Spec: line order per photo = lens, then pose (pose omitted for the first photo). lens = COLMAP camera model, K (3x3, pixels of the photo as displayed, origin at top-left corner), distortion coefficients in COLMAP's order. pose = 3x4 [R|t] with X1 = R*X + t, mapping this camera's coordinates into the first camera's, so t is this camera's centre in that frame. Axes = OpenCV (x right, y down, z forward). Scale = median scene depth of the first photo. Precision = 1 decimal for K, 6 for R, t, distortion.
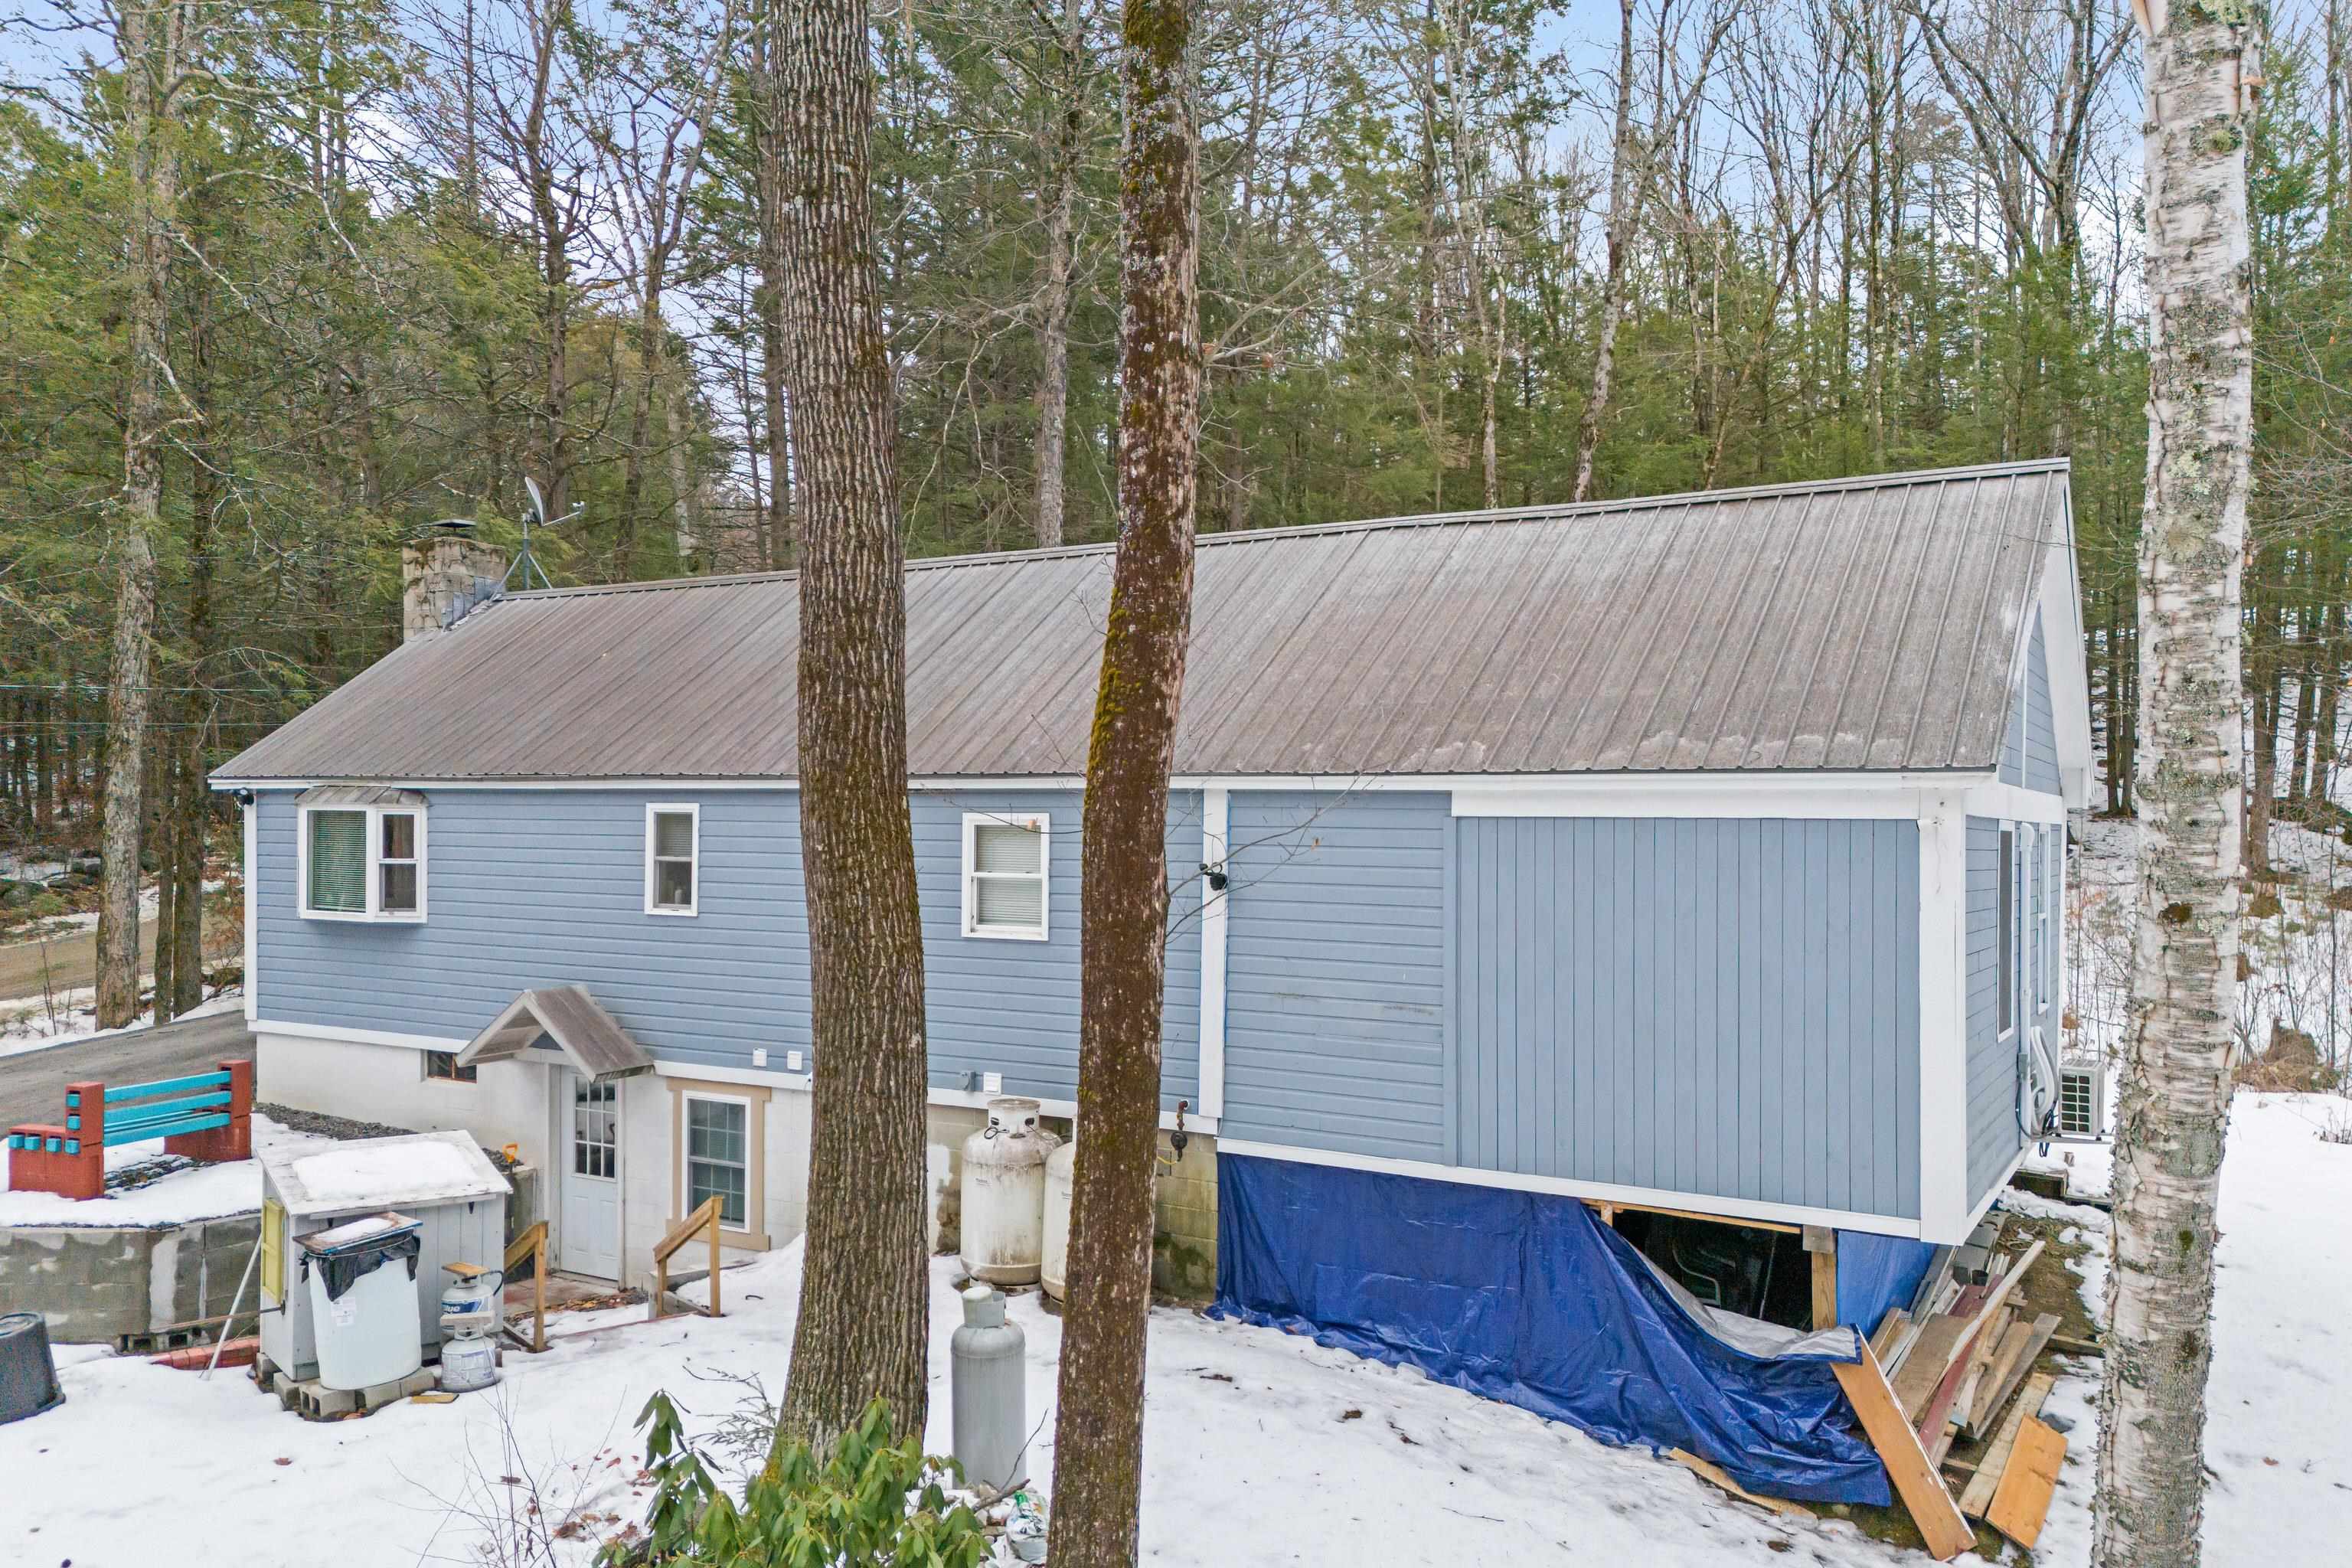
lens RADIAL K [[1734.9, 0, 1168.8], [0, 1734.9, 824.7], [0, 0, 1]] dist [0.078145, -0.064990]
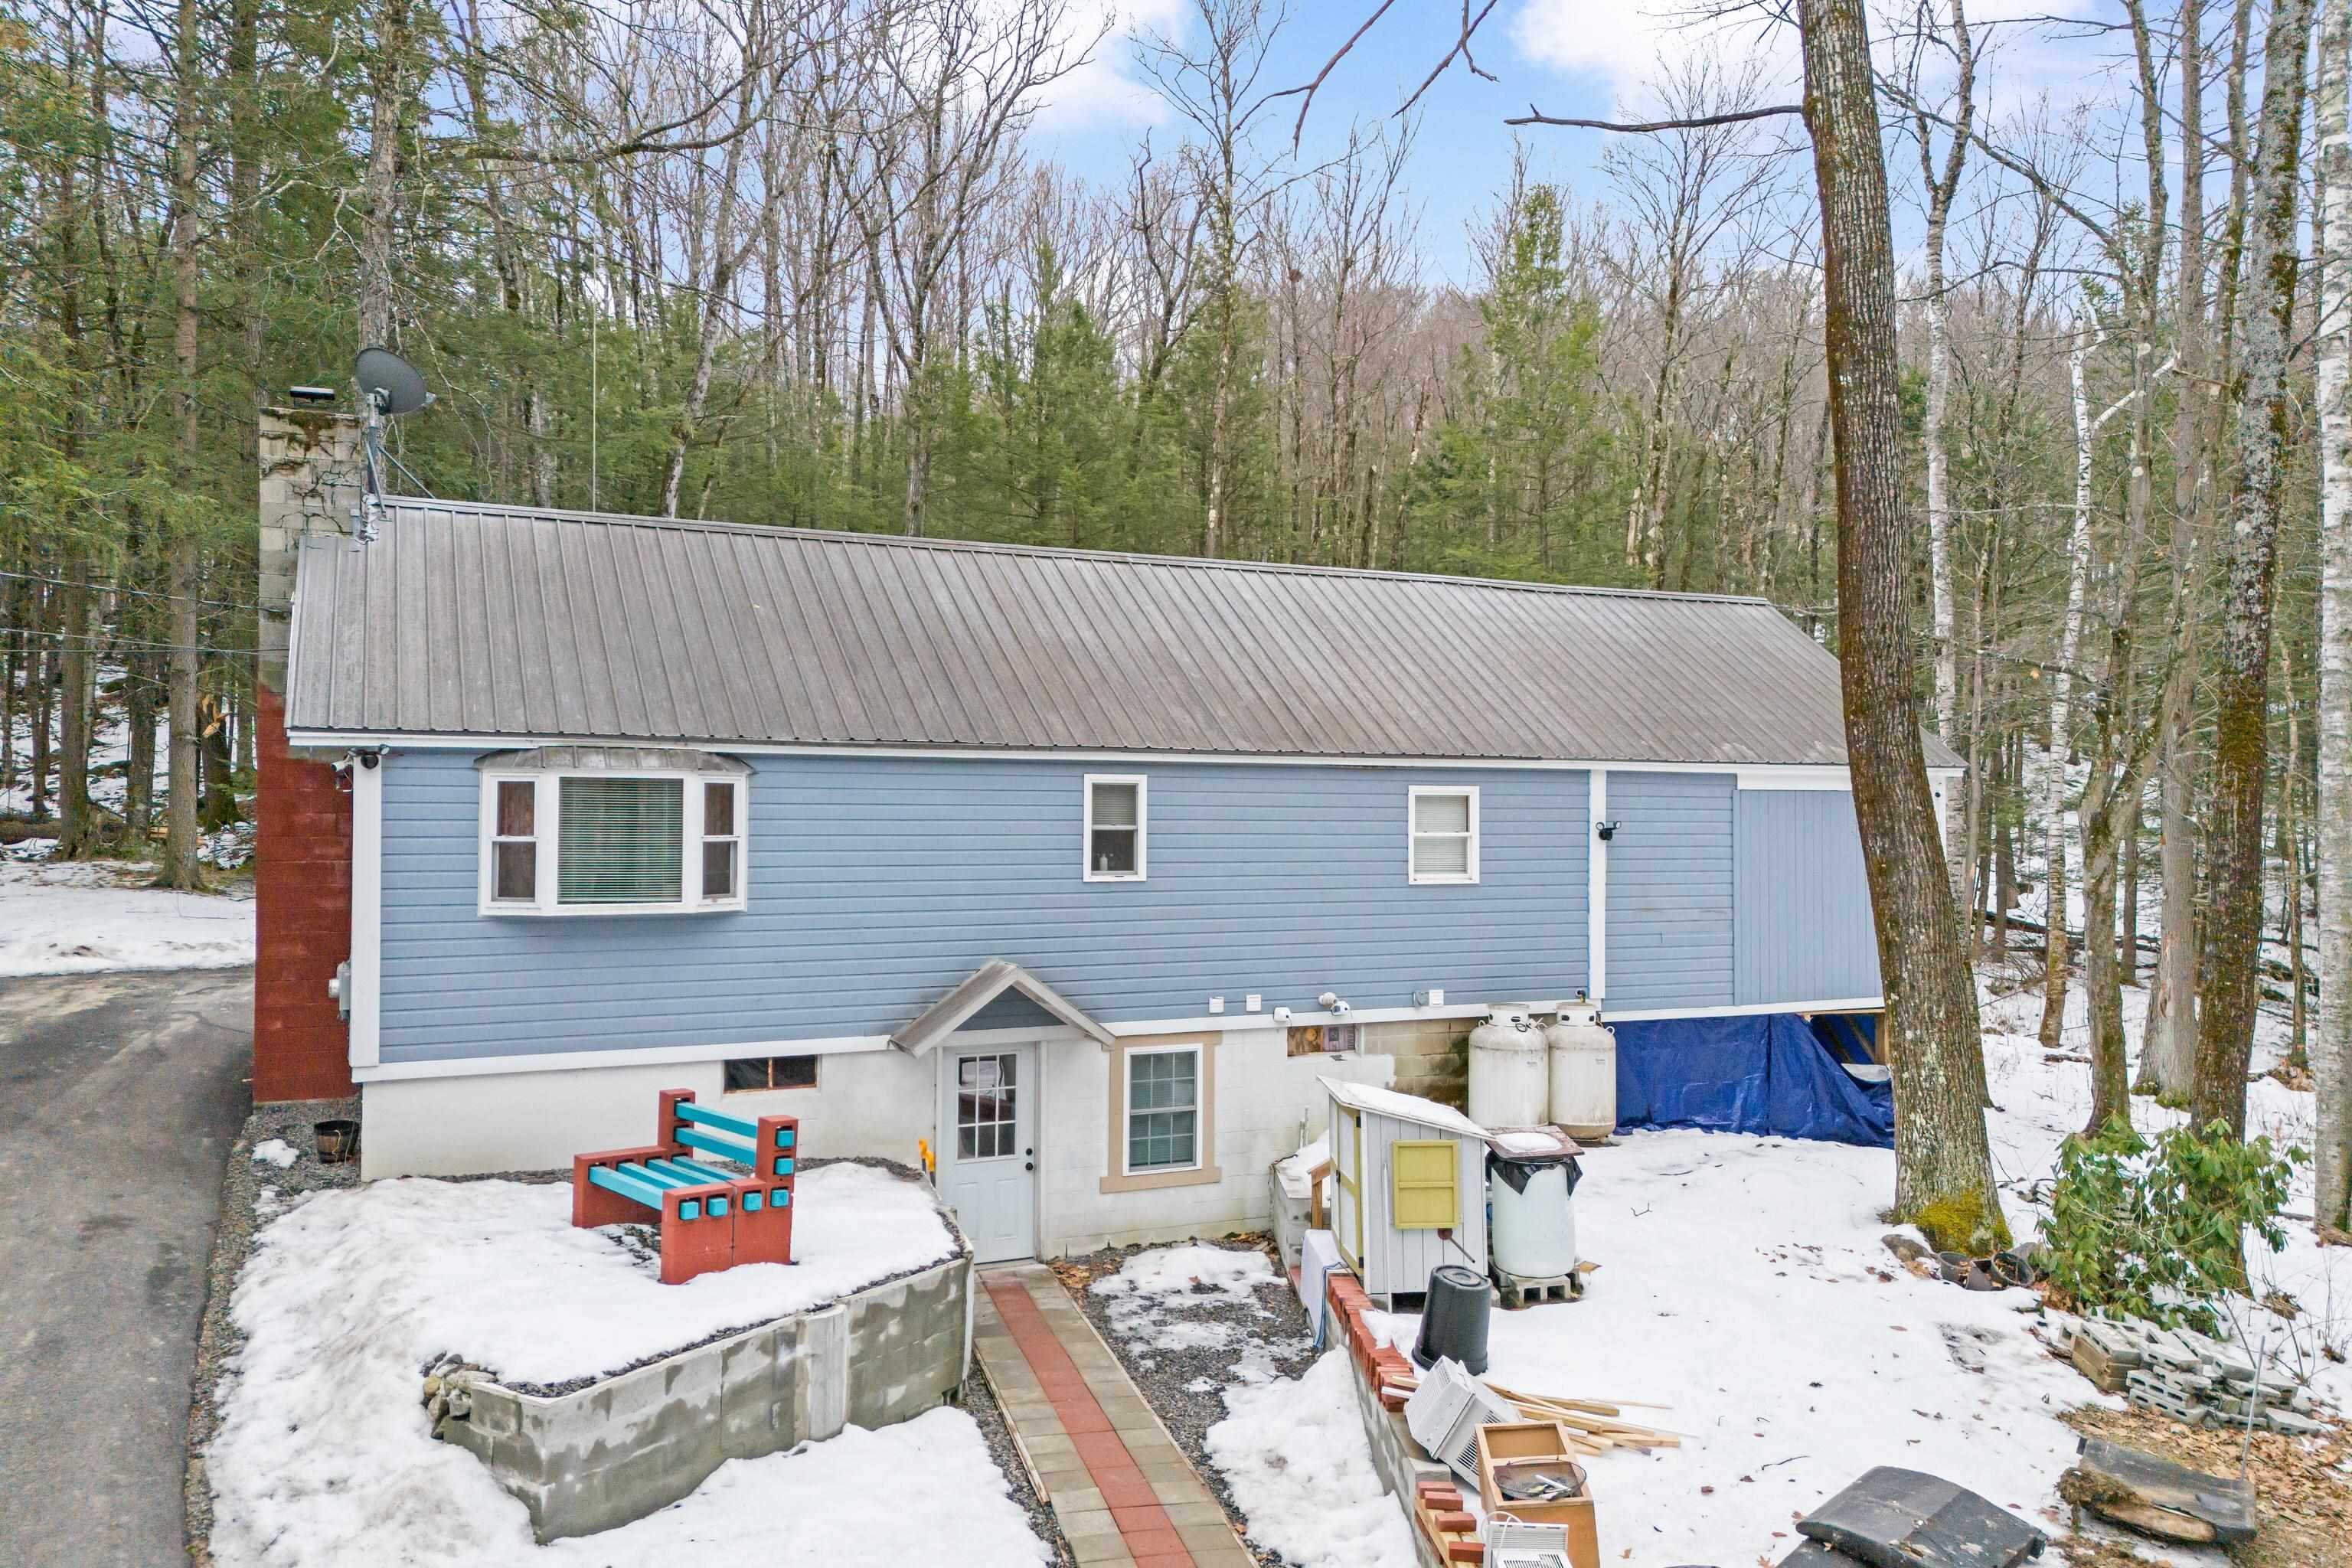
lens RADIAL K [[1725.1, 0, 1176.0], [0, 1725.1, 784.0], [0, 0, 1]] dist [0.110440, -0.115996]
pose [[0.574113, 0.007454, 0.818742, -1.111033], [0.002760, 0.999935, -0.011039, 0.004880], [-0.818772, 0.008598, 0.574055, 0.377175]]
